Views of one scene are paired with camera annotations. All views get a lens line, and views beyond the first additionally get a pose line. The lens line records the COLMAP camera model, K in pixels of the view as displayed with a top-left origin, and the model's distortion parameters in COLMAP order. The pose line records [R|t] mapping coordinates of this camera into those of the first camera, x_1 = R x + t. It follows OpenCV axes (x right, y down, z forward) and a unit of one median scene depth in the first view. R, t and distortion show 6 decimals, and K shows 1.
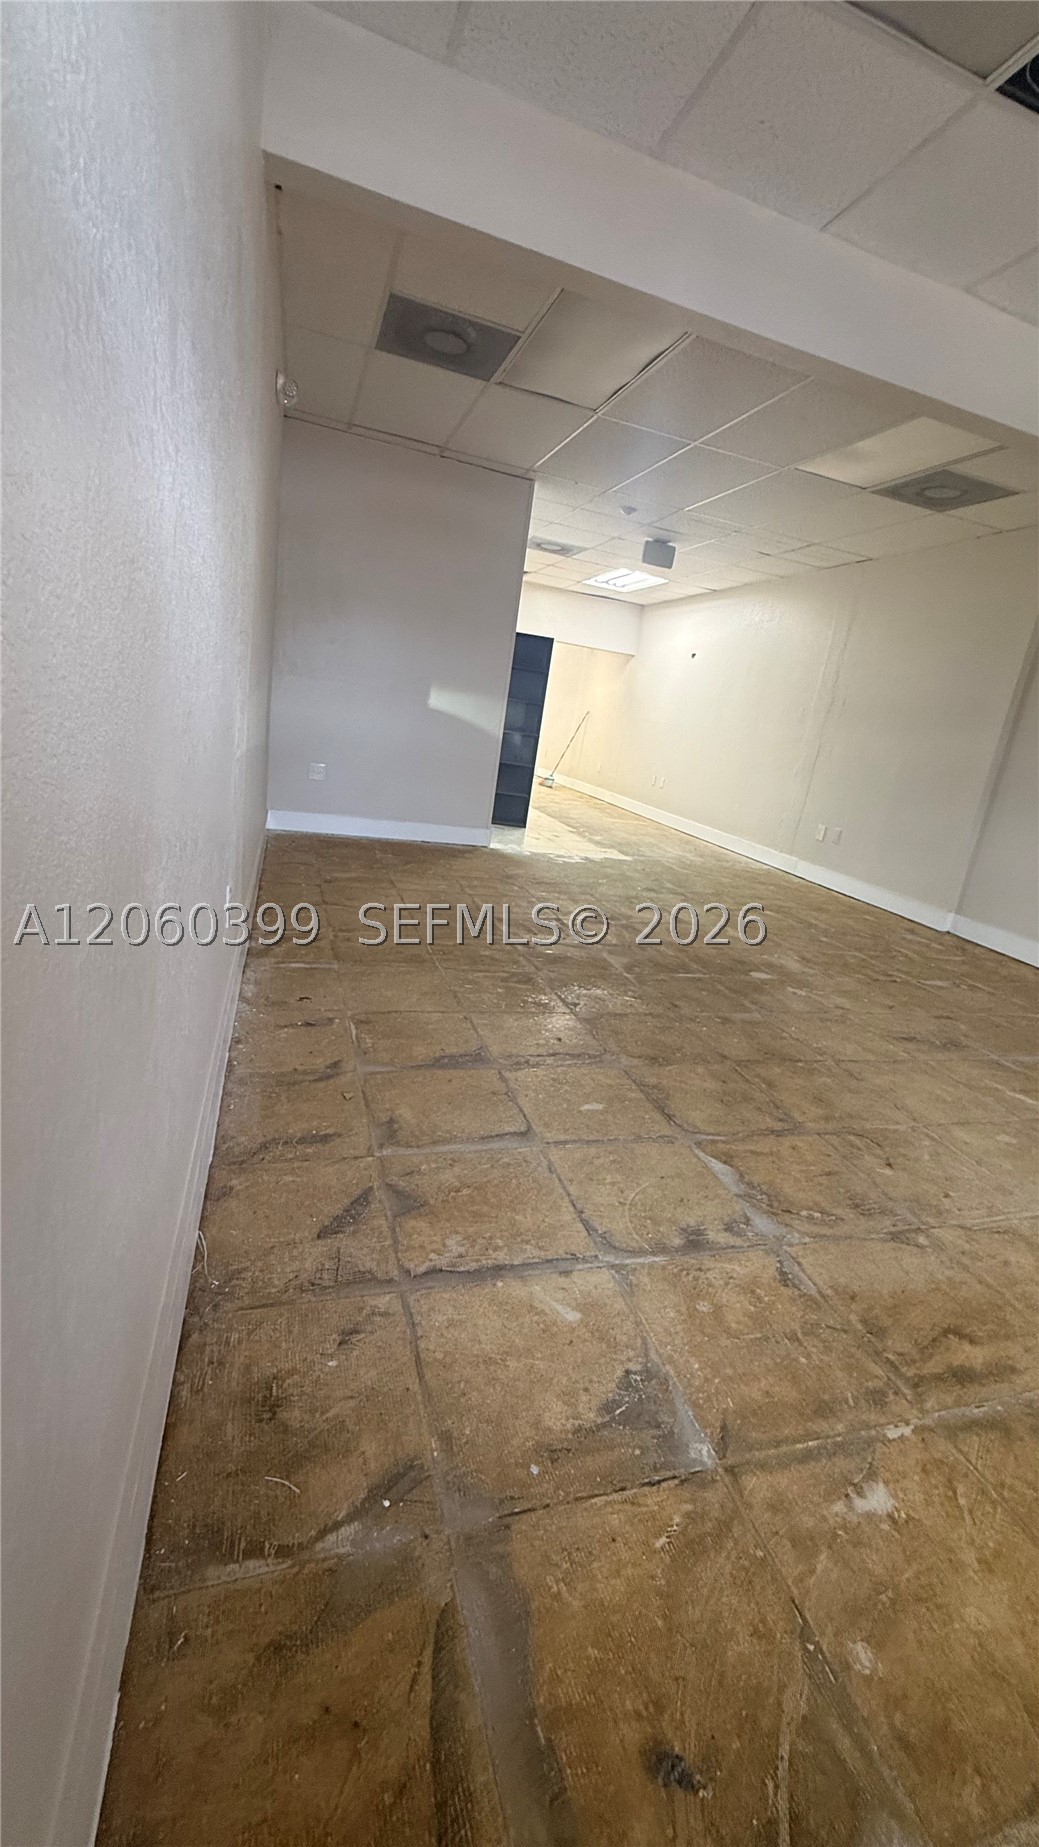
lens RADIAL K [[735.5, 0, 519.4], [0, 735.5, 923.1], [0, 0, 1]] dist [-0.002028, 0.000310]
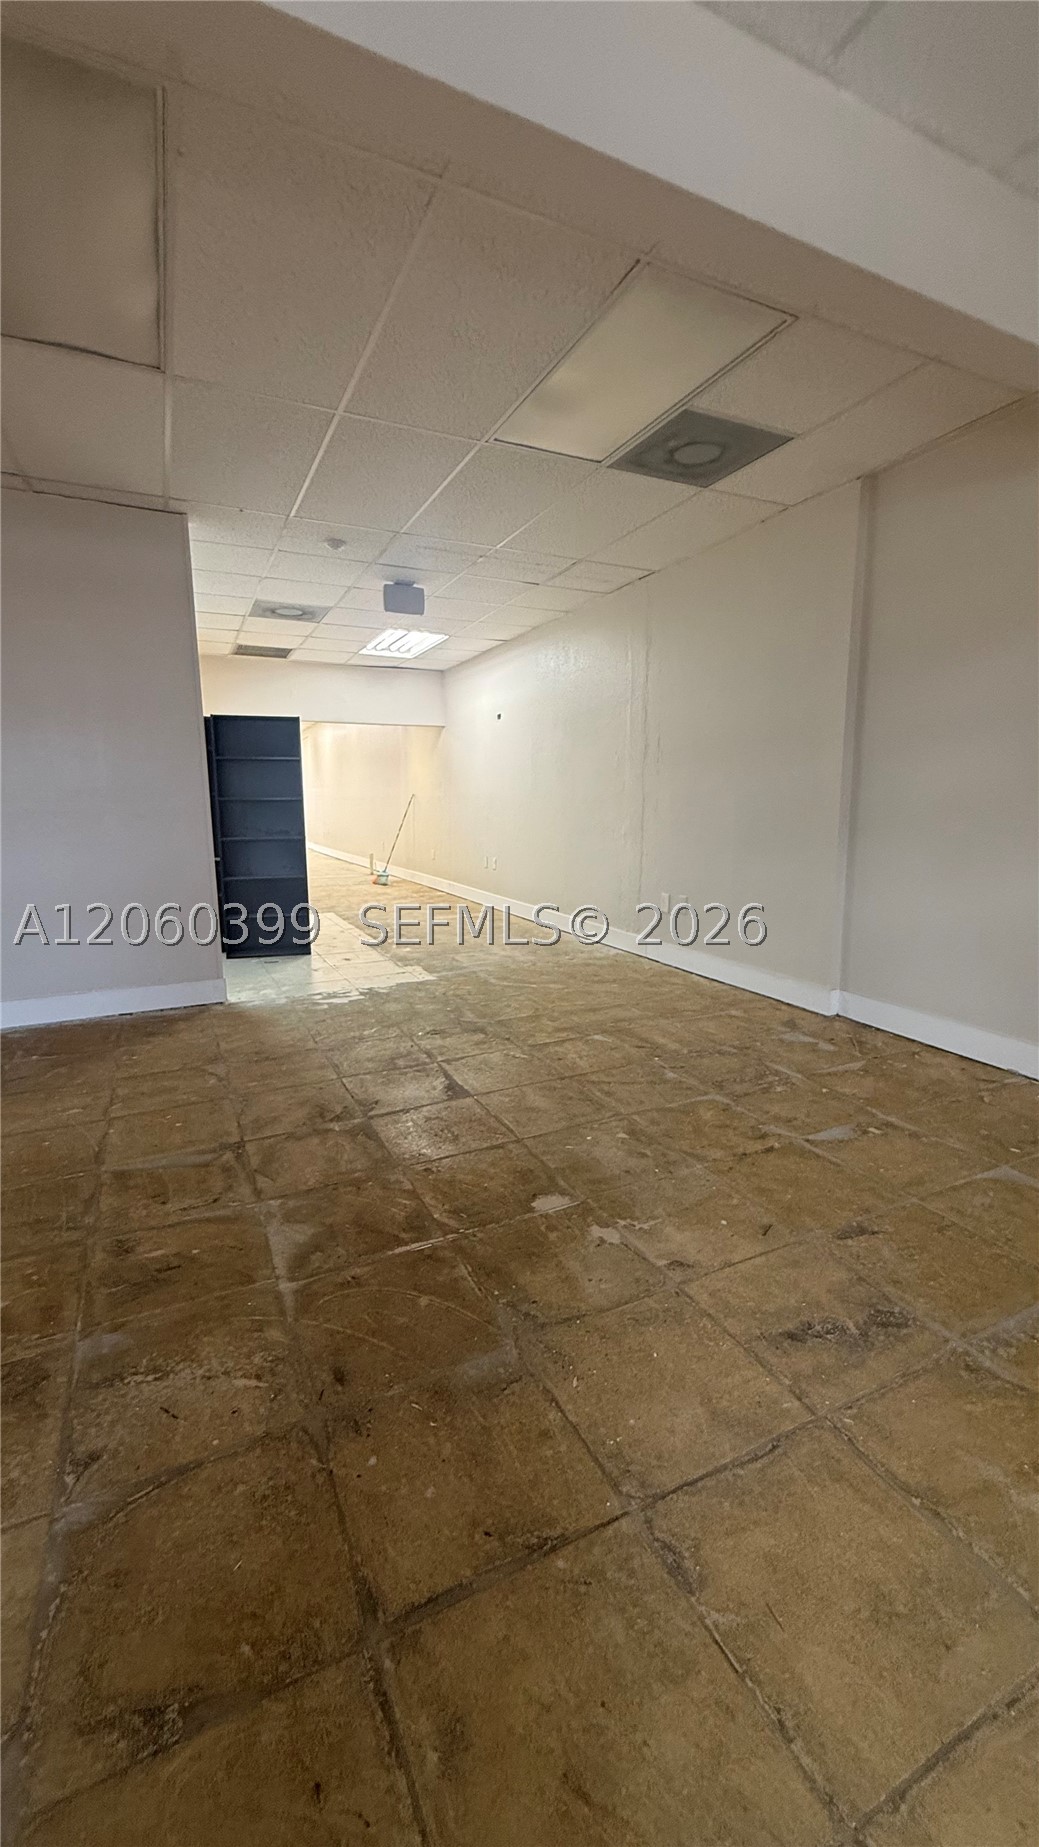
lens RADIAL K [[735.5, 0, 521.2], [0, 735.5, 920.5], [0, 0, 1]] dist [-0.002028, 0.000310]
pose [[0.978231, -0.168691, 0.120863, 0.228207], [0.180410, 0.979128, -0.093600, -0.084118], [-0.102551, 0.113367, 0.988247, 0.331197]]
